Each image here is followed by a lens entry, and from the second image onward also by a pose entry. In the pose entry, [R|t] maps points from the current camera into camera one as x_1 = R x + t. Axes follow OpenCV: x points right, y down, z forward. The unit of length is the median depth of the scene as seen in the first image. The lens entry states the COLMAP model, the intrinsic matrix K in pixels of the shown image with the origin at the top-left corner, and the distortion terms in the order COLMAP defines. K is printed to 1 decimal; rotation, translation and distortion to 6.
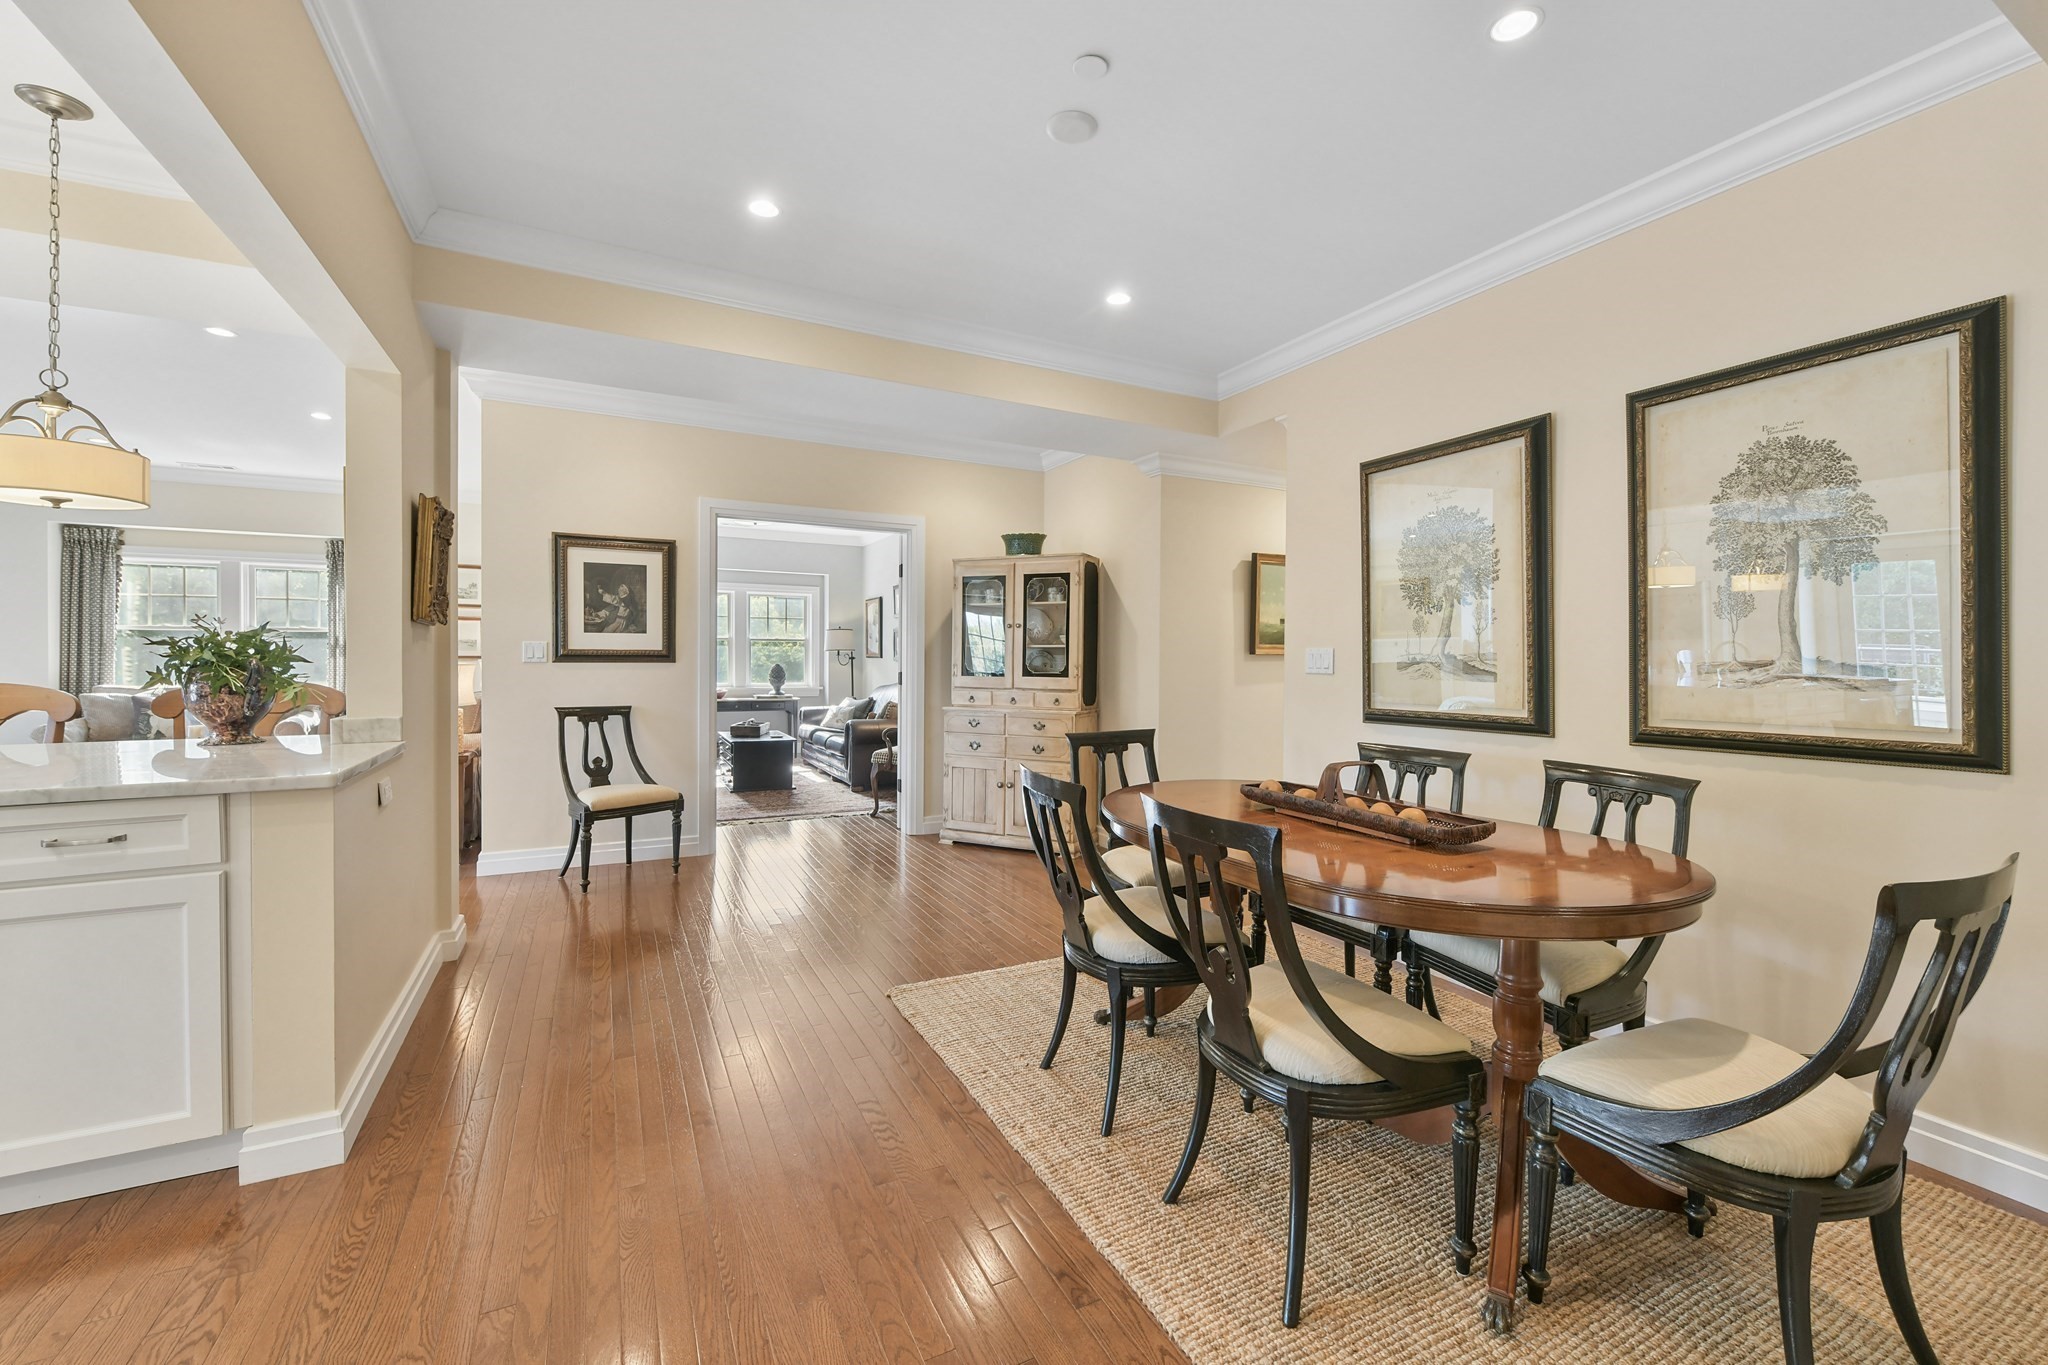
lens RADIAL K [[823.5, 0, 1032.3], [0, 823.5, 658.3], [0, 0, 1]] dist [-0.002497, -0.000737]
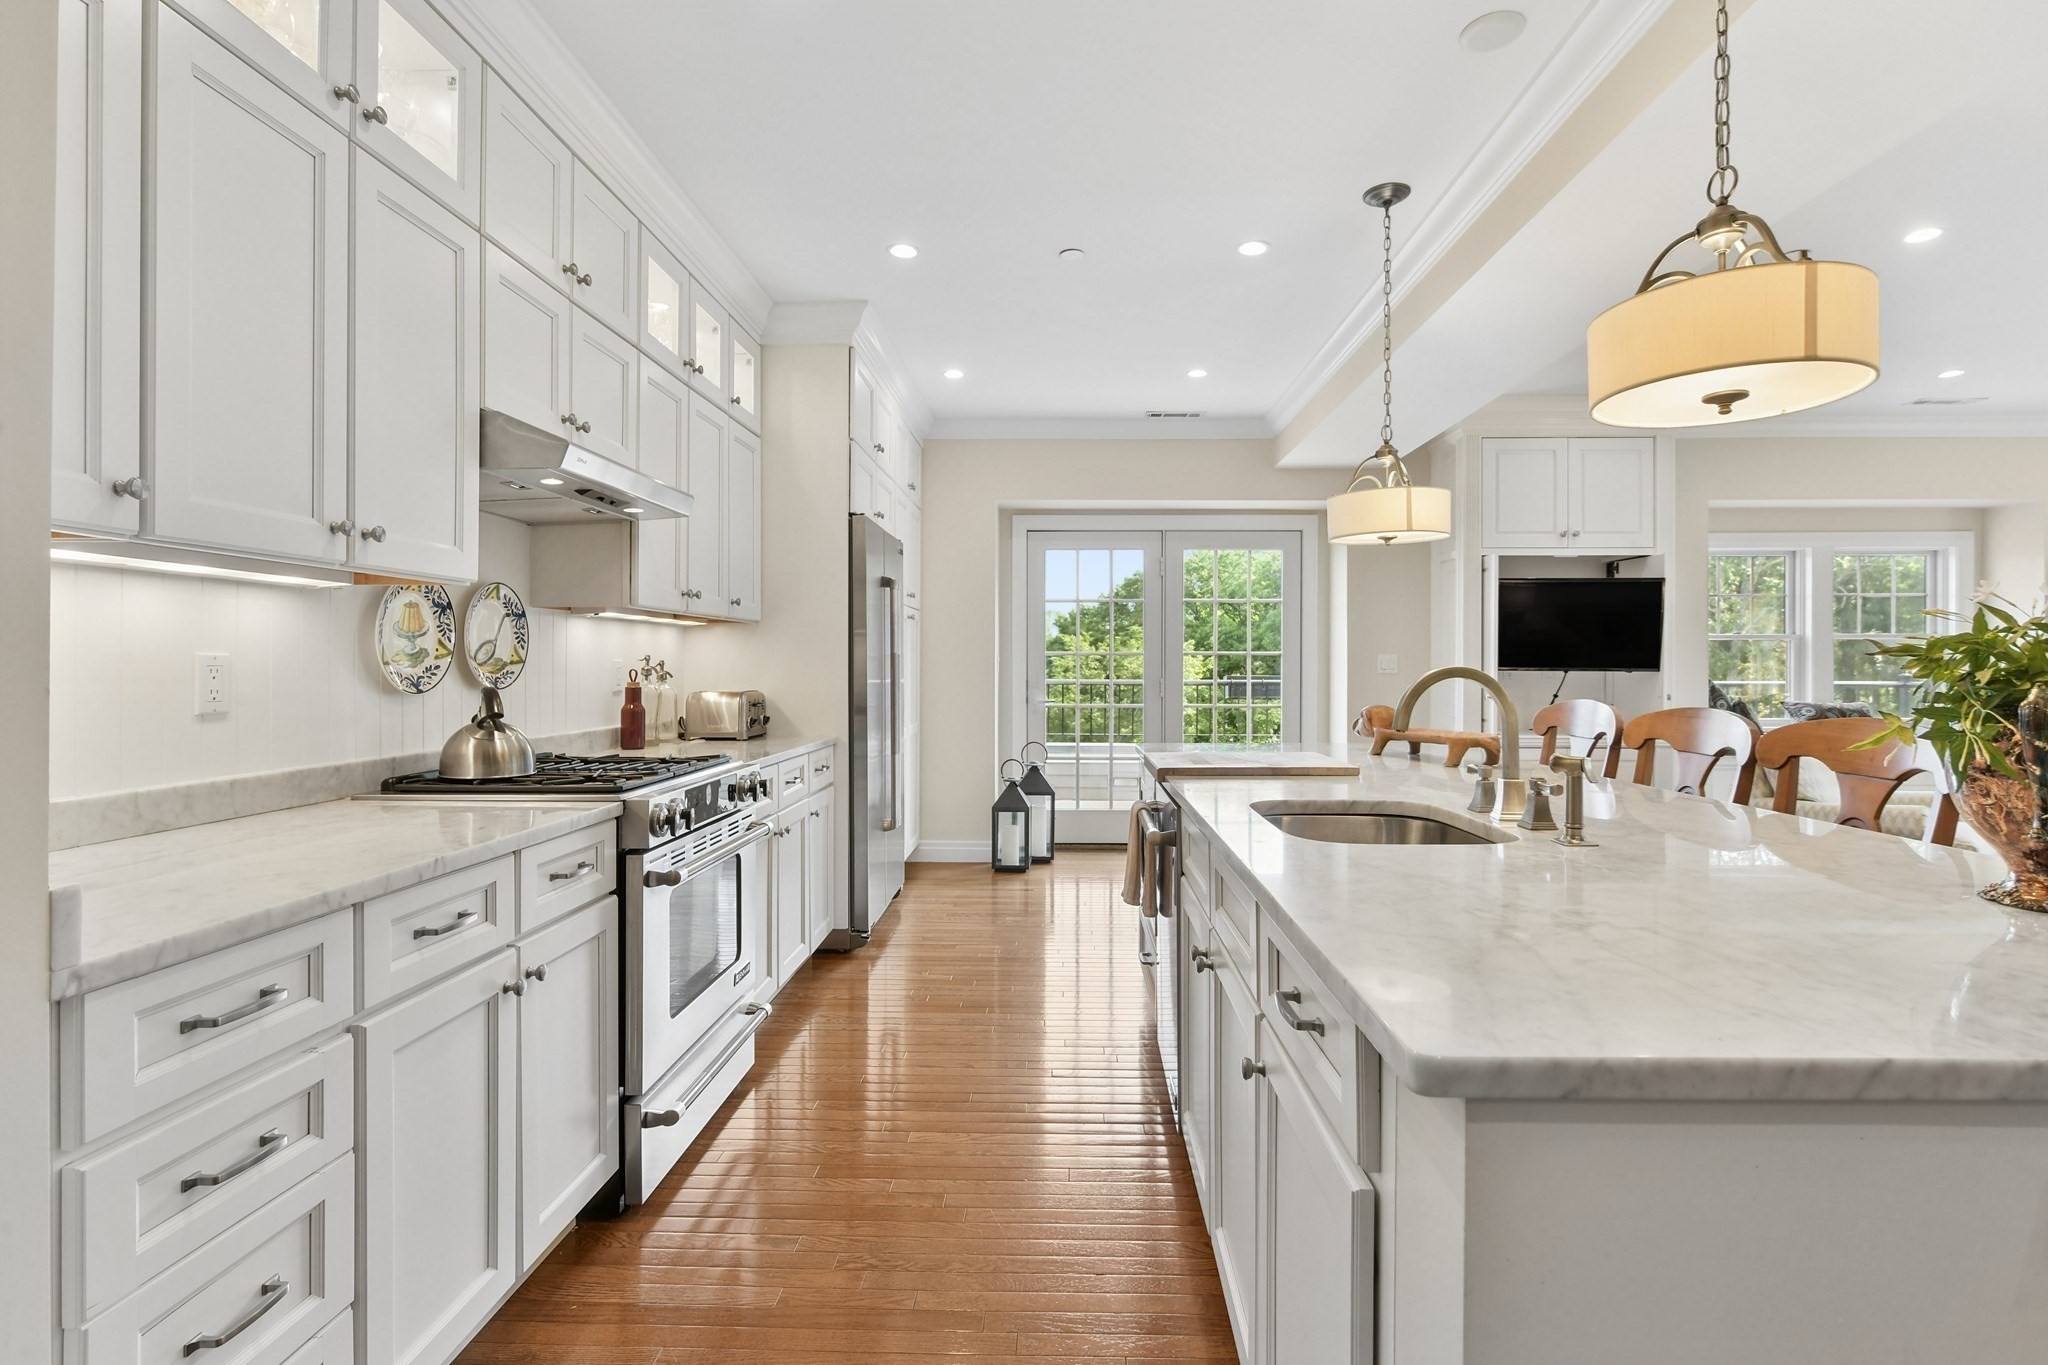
lens RADIAL K [[965.7, 0, 1040.5], [0, 965.7, 669.6], [0, 0, 1]] dist [-0.009909, -0.000619]
pose [[-0.483780, -0.001279, -0.875188, -0.182397], [-0.006926, 0.999973, 0.002367, -0.003125], [0.875162, 0.007207, -0.483776, 0.419768]]
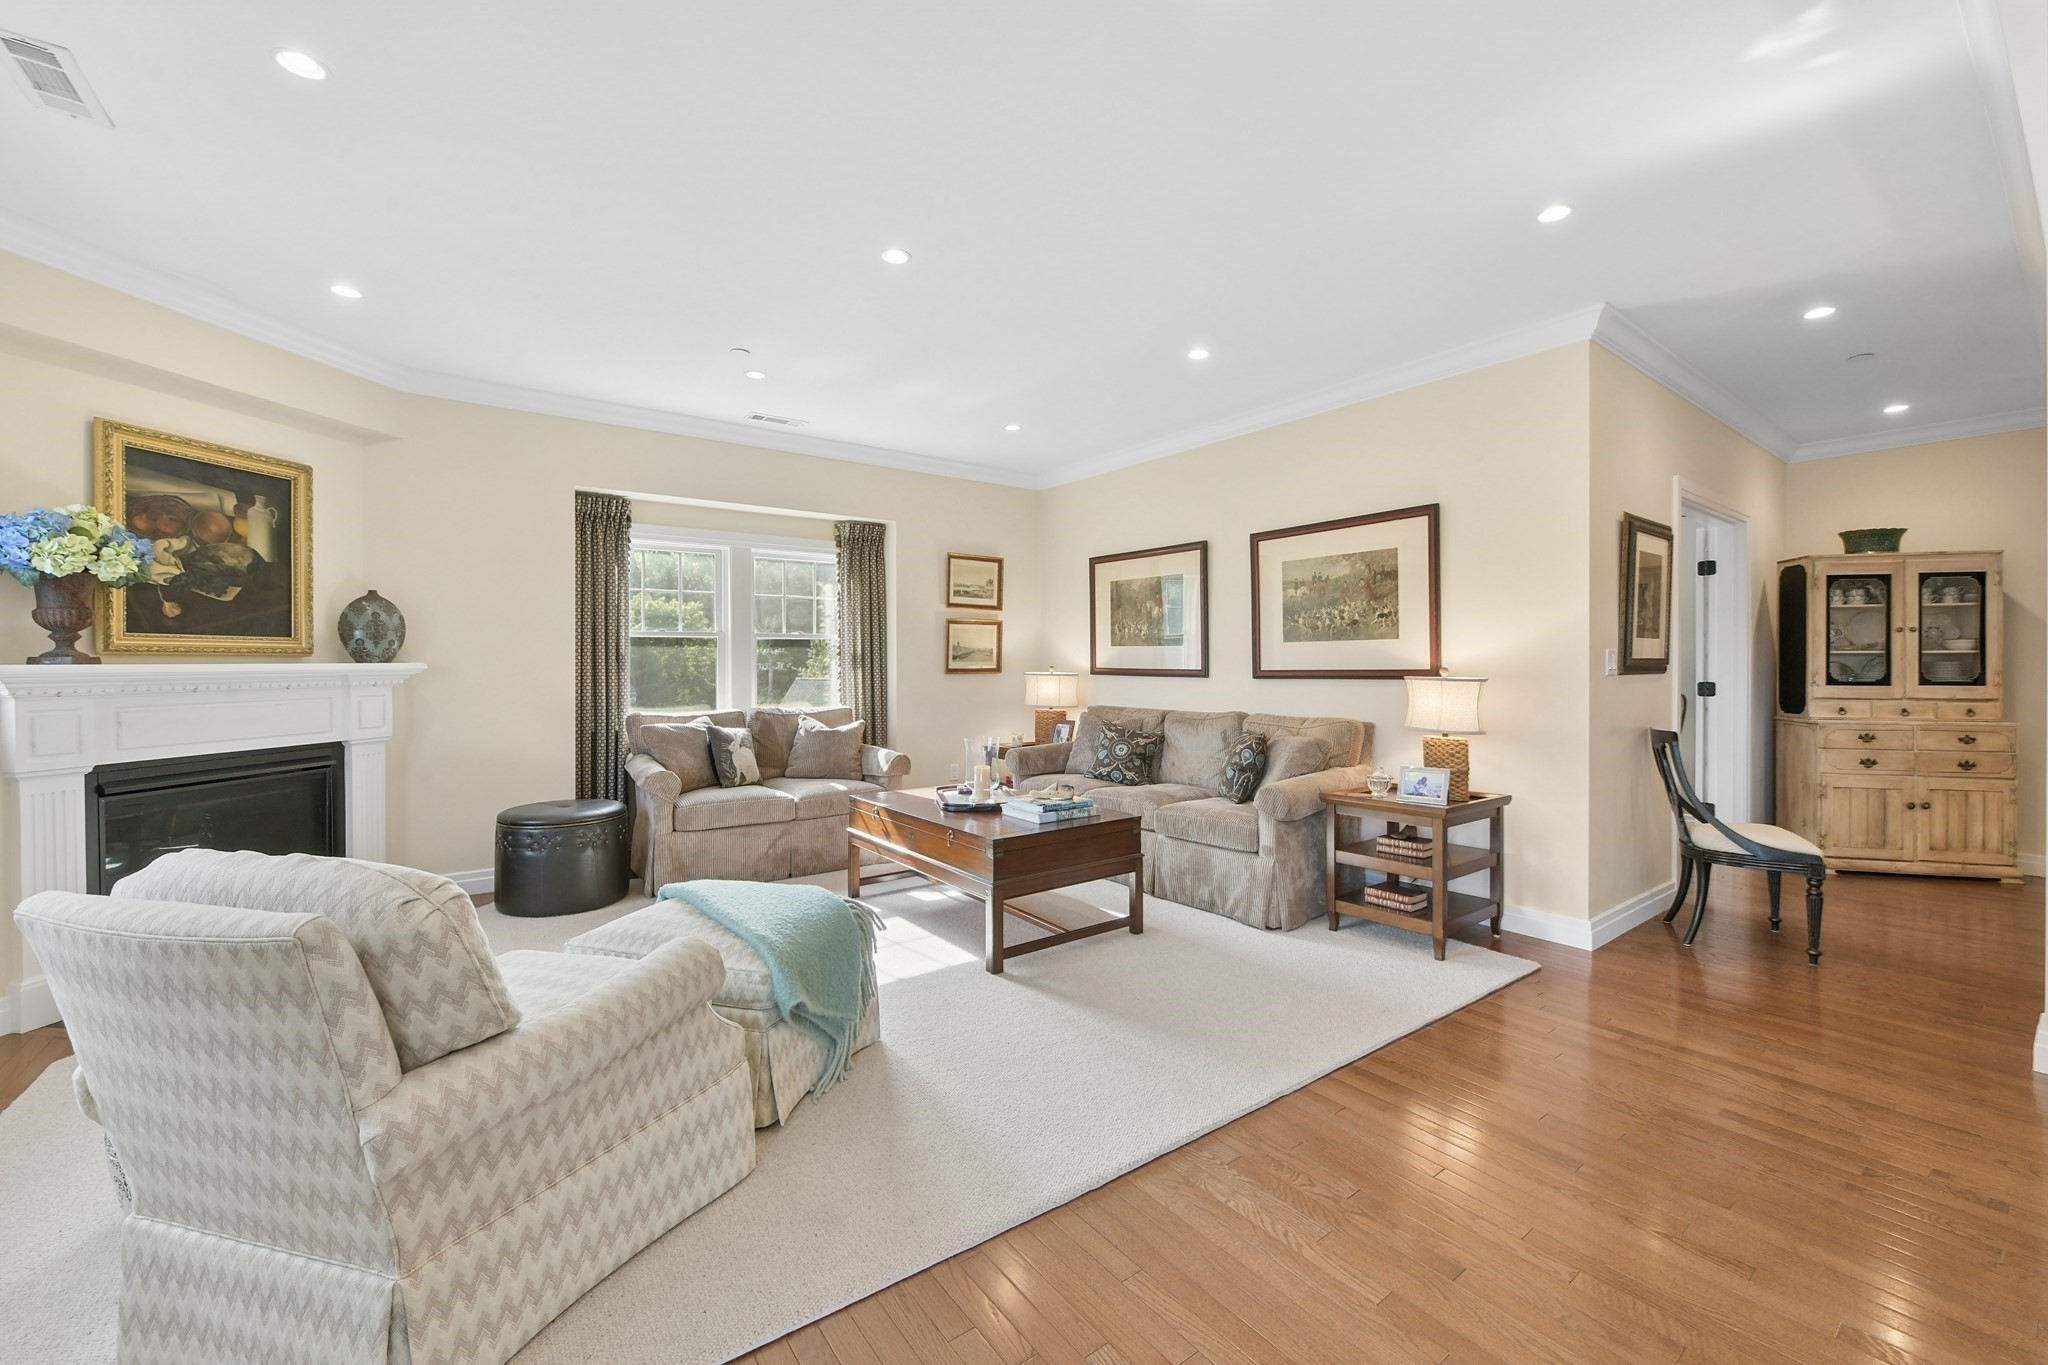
lens RADIAL K [[817.5, 0, 1032.2], [0, 817.5, 669.6], [0, 0, 1]] dist [-0.005213, -0.000327]
pose [[0.986538, -0.008883, 0.163292, -1.231609], [0.008227, 0.999955, 0.004698, -0.008294], [-0.163327, -0.003291, 0.986567, 0.301022]]
